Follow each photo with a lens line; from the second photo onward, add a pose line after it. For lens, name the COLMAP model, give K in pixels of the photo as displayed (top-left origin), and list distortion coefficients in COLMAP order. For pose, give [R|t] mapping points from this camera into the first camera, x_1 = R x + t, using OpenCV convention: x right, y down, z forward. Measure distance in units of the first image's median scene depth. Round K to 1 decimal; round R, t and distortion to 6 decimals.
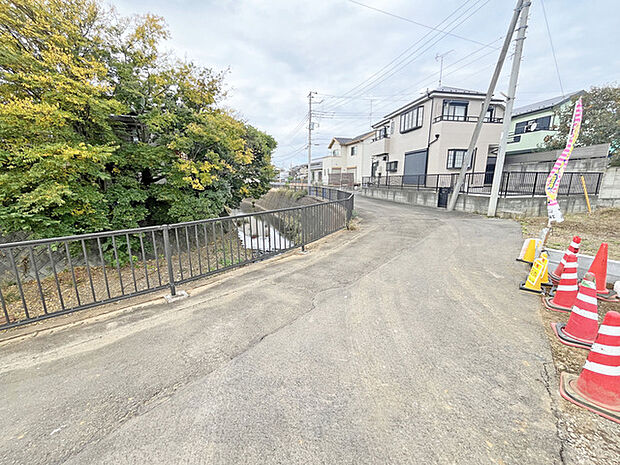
lens RADIAL K [[250.8, 0, 310.7], [0, 250.8, 232.2], [0, 0, 1]] dist [-0.002062, -0.000542]
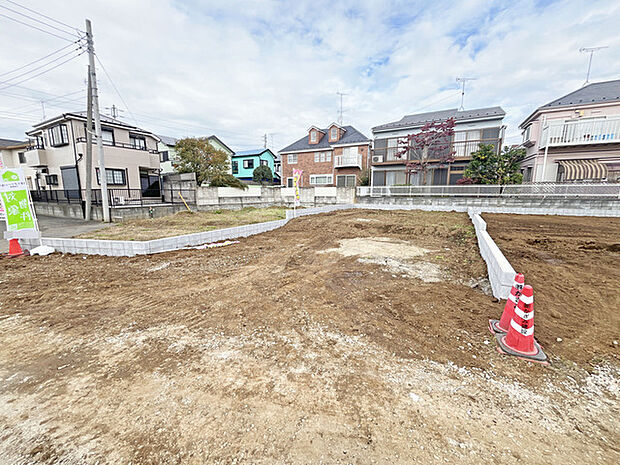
lens RADIAL K [[250.8, 0, 310.7], [0, 250.8, 232.2], [0, 0, 1]] dist [-0.002062, -0.000542]
pose [[0.627118, -0.119503, 0.769703, 0.256821], [0.156983, 0.987275, 0.025380, 0.086611], [-0.762941, 0.104914, 0.637898, -0.456832]]
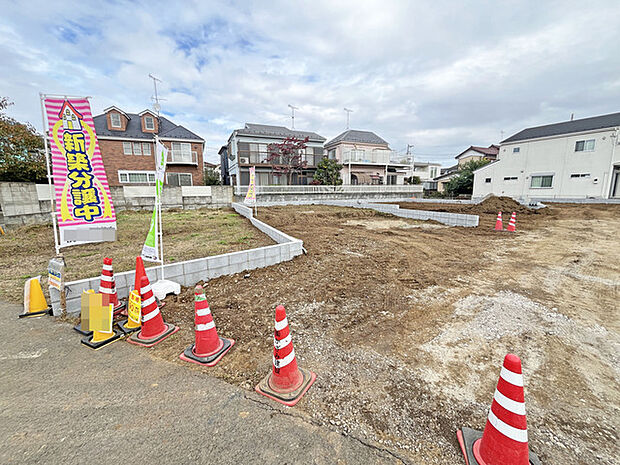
lens RADIAL K [[250.8, 0, 310.7], [0, 250.8, 232.2], [0, 0, 1]] dist [-0.002062, -0.000542]
pose [[-0.242929, -0.147450, 0.958772, 0.017104], [0.209586, 0.957057, 0.200290, -0.023687], [-0.947132, 0.249602, -0.201593, 0.119836]]
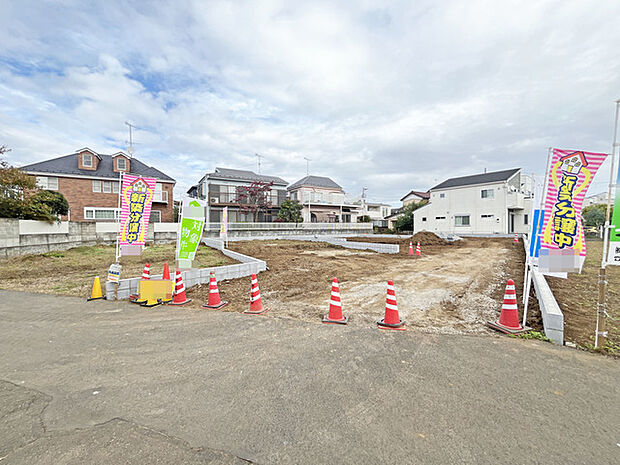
lens RADIAL K [[250.8, 0, 310.7], [0, 250.8, 232.2], [0, 0, 1]] dist [-0.002062, -0.000542]
pose [[-0.371643, -0.004538, 0.928365, -0.164640], [0.199900, 0.976140, 0.084796, -0.023344], [-0.906599, 0.217094, -0.361868, 0.155130]]
